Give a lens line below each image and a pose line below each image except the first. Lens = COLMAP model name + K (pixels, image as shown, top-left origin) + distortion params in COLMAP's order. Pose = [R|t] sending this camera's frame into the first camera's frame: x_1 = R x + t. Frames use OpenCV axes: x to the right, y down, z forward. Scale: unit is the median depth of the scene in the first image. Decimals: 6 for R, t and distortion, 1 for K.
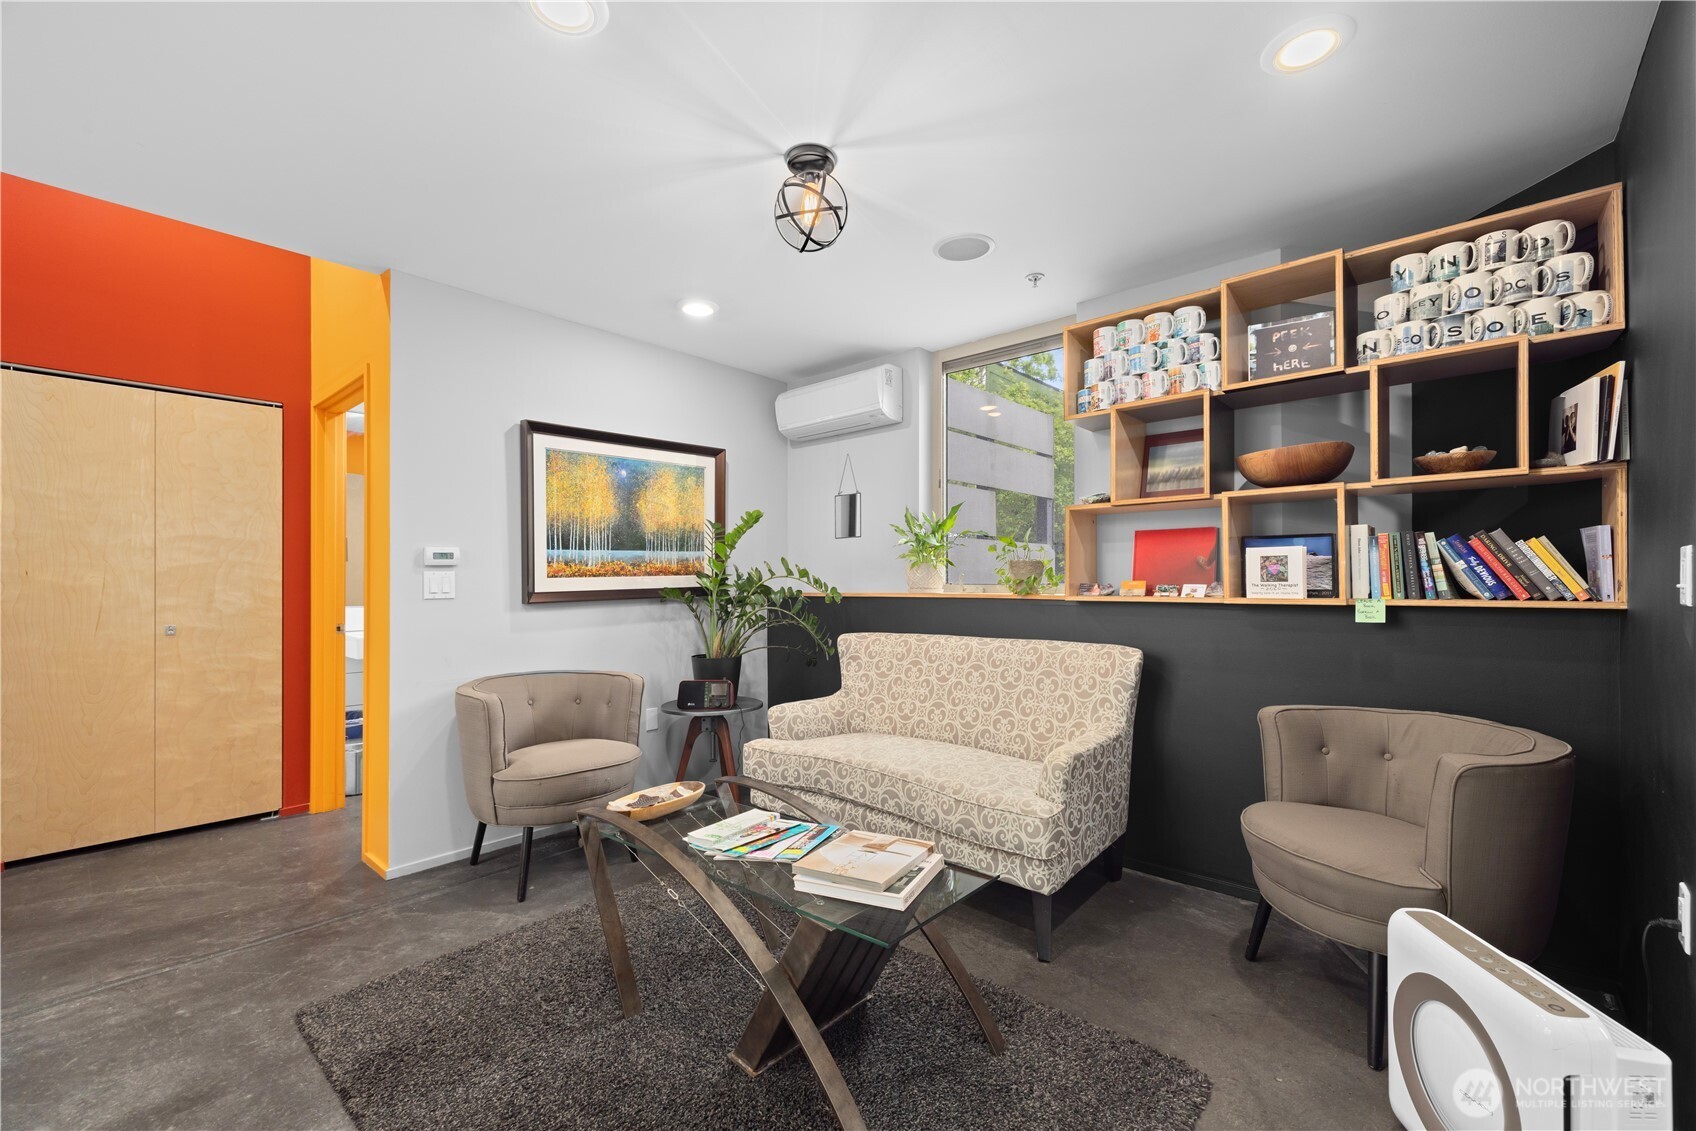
lens RADIAL K [[712.9, 0, 852.3], [0, 712.9, 574.8], [0, 0, 1]] dist [0.001551, 0.000116]
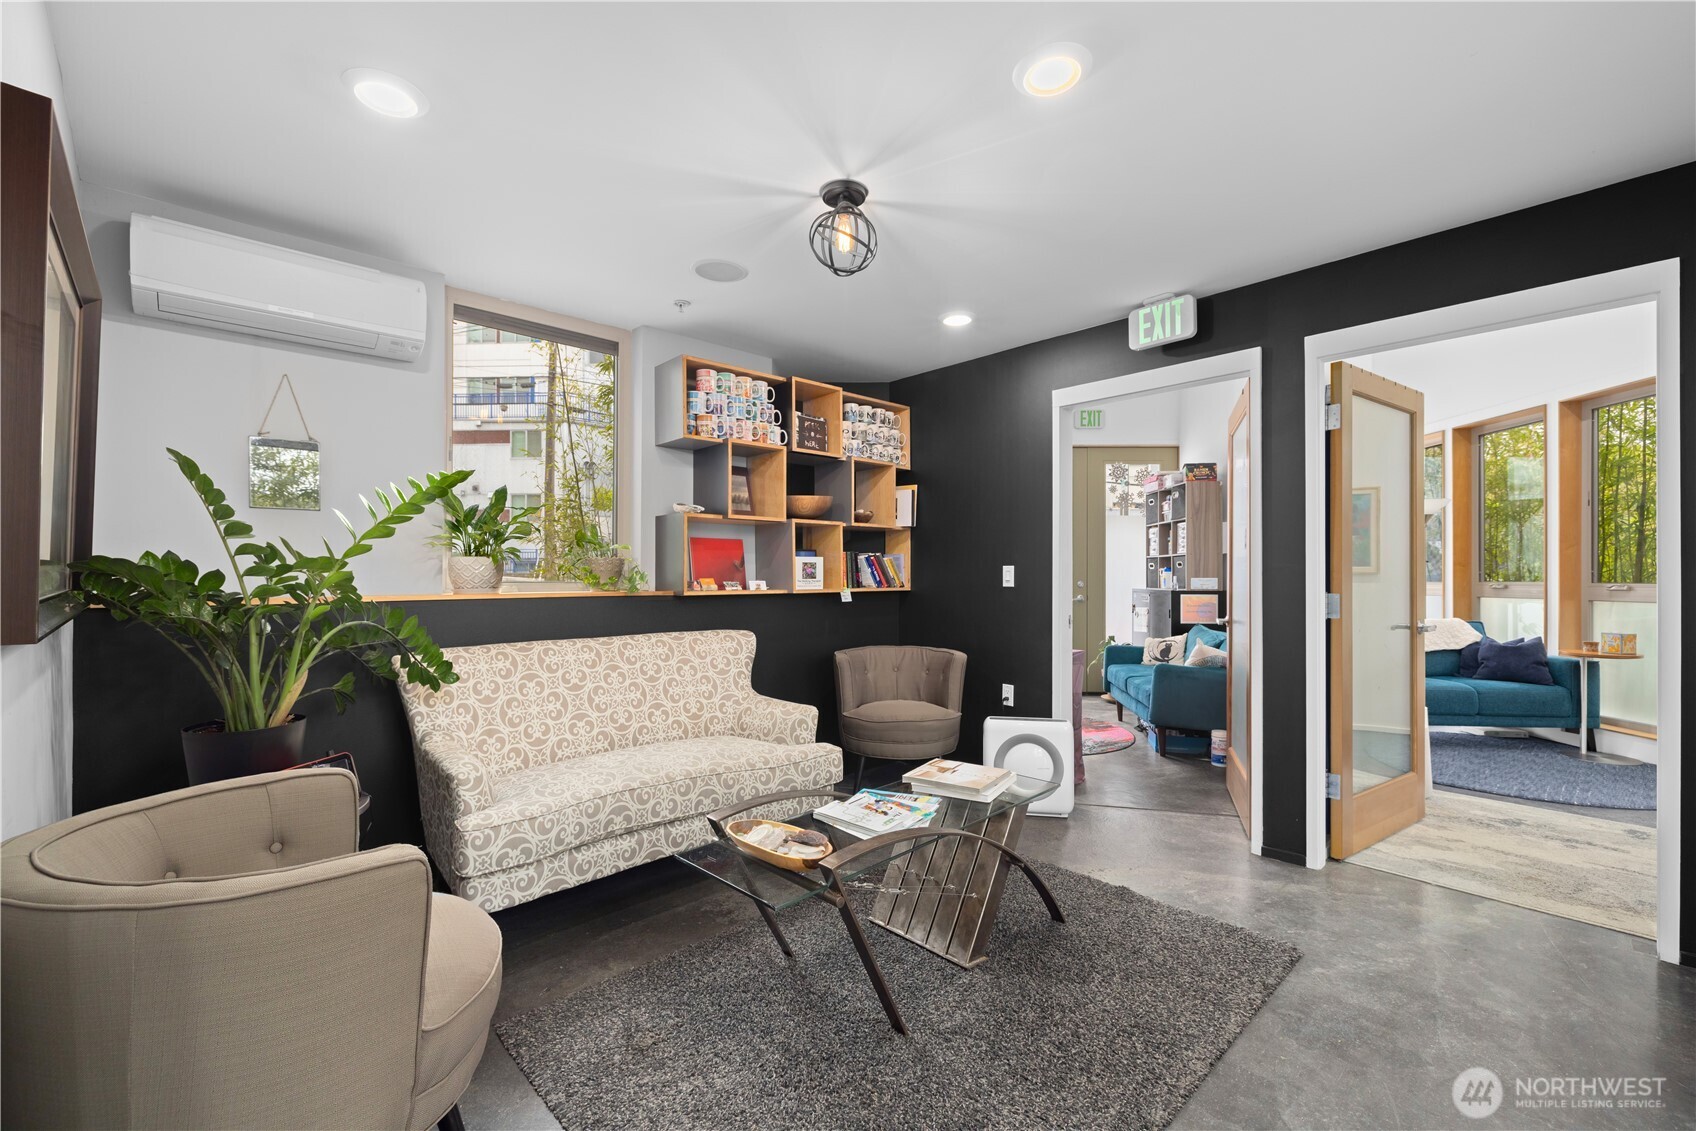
lens RADIAL K [[712.9, 0, 851.4], [0, 712.9, 577.9], [0, 0, 1]] dist [0.001551, 0.000116]
pose [[0.090922, 0.001751, 0.995856, -0.898436], [-0.007014, 0.999975, -0.001117, 0.008008], [-0.995833, -0.006883, 0.090932, 0.698498]]
